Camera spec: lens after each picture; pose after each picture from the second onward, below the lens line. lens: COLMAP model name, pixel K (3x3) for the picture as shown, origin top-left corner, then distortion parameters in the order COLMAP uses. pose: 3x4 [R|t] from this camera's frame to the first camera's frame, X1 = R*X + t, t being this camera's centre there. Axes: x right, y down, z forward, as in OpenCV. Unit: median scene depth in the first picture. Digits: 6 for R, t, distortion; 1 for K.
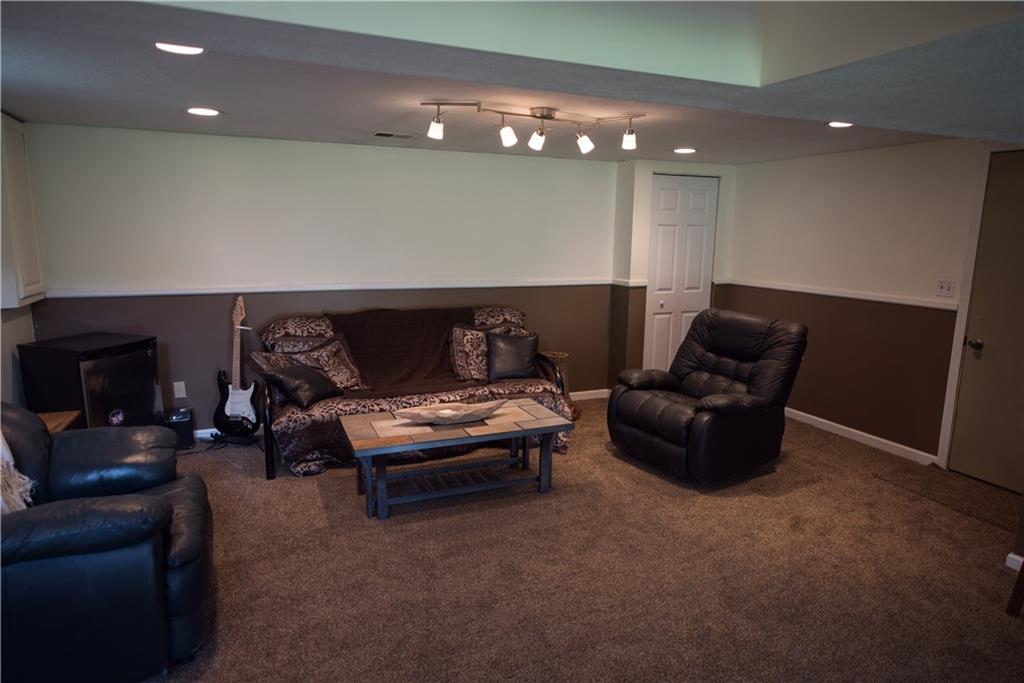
lens RADIAL K [[617.9, 0, 507.7], [0, 617.9, 343.8], [0, 0, 1]] dist [0.001528, -0.007154]
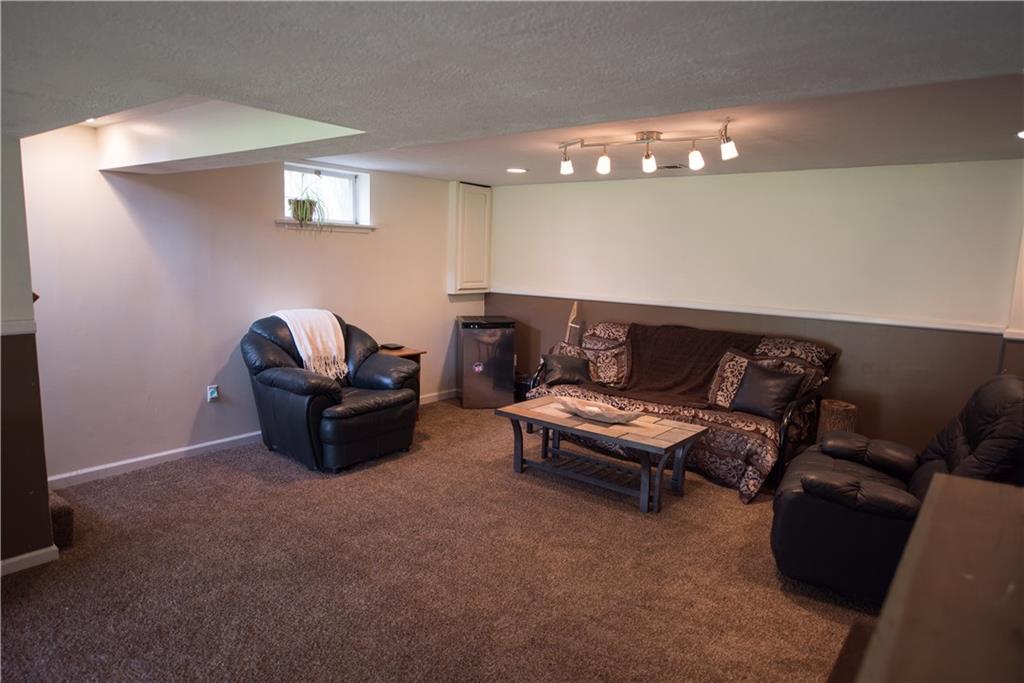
lens RADIAL K [[617.9, 0, 506.1], [0, 617.9, 339.7], [0, 0, 1]] dist [0.001528, -0.007154]
pose [[0.470337, 0.125030, -0.873585, 0.790506], [-0.176186, 0.983288, 0.045873, -0.037413], [0.864721, 0.132337, 0.484505, 0.293786]]
